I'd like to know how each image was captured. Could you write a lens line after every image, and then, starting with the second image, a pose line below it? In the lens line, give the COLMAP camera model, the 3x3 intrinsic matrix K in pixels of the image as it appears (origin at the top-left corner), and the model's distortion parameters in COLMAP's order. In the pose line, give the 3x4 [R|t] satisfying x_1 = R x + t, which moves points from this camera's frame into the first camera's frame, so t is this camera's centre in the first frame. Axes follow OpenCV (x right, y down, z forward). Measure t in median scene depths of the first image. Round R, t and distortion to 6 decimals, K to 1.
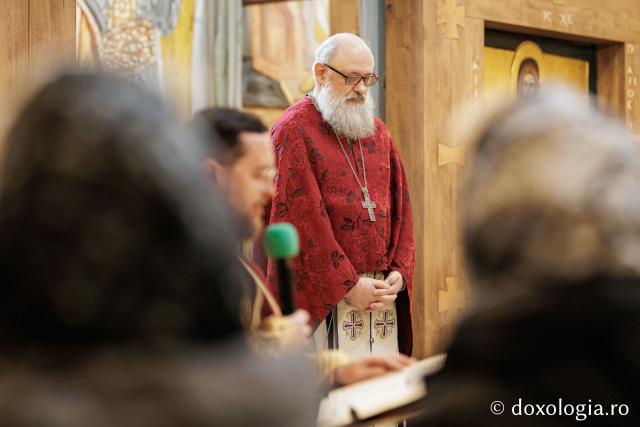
lens RADIAL K [[1710.5, 0, 319.7], [0, 1710.5, 211.6], [0, 0, 1]] dist [-0.006974, 0.000000]
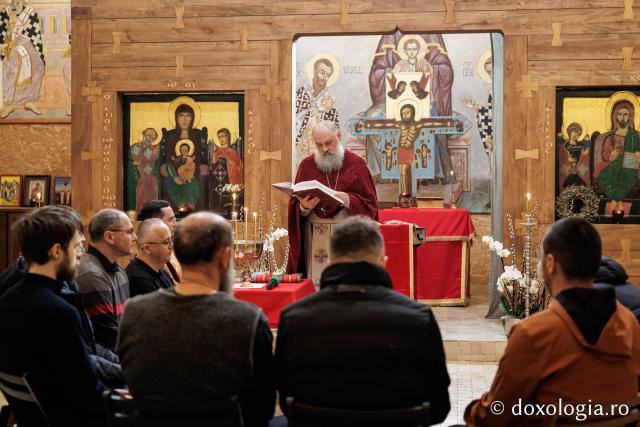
lens RADIAL K [[996.1, 0, 341.6], [0, 996.1, 201.2], [0, 0, 1]] dist [0.042886, 0.000000]
pose [[0.536311, 0.013030, -0.843920, 0.962677], [0.001171, 0.999868, 0.016182, 0.004339], [0.844020, -0.009667, 0.536225, 0.155022]]
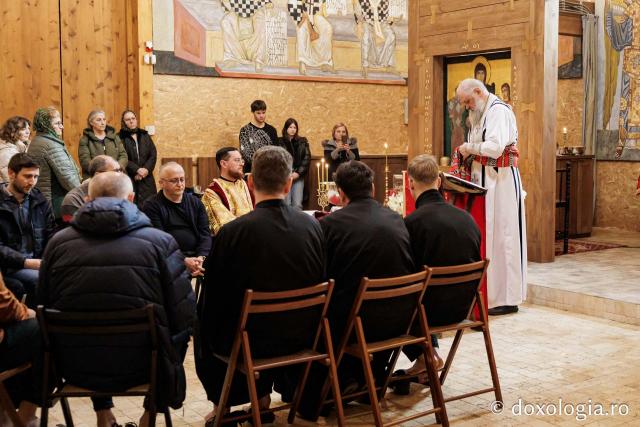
lens RADIAL K [[889.8, 0, 395.0], [0, 889.8, 194.1], [0, 0, 1]] dist [0.022203, 0.000000]
pose [[-0.231729, 0.063976, -0.970674, 1.061869], [0.002229, 0.997867, 0.065236, 0.004922], [0.972778, 0.012954, -0.231378, 0.841305]]
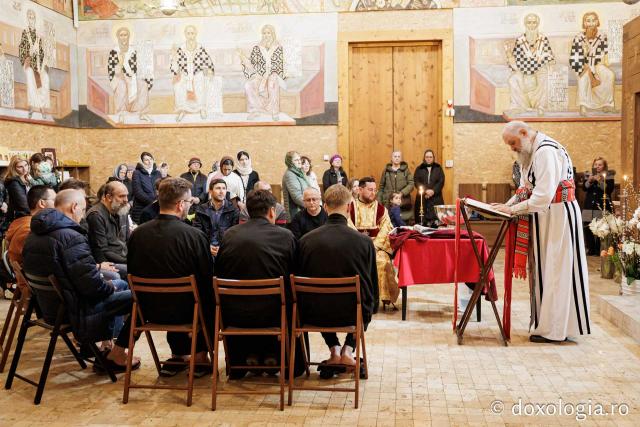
lens RADIAL K [[636.0, 0, 339.1], [0, 636.0, 197.7], [0, 0, 1]] dist [0.016984, 0.000000]
pose [[-0.828792, 0.032849, -0.558592, 0.737970], [0.010001, 0.998985, 0.043909, 0.006203], [0.559468, 0.030805, -0.828279, 1.182466]]
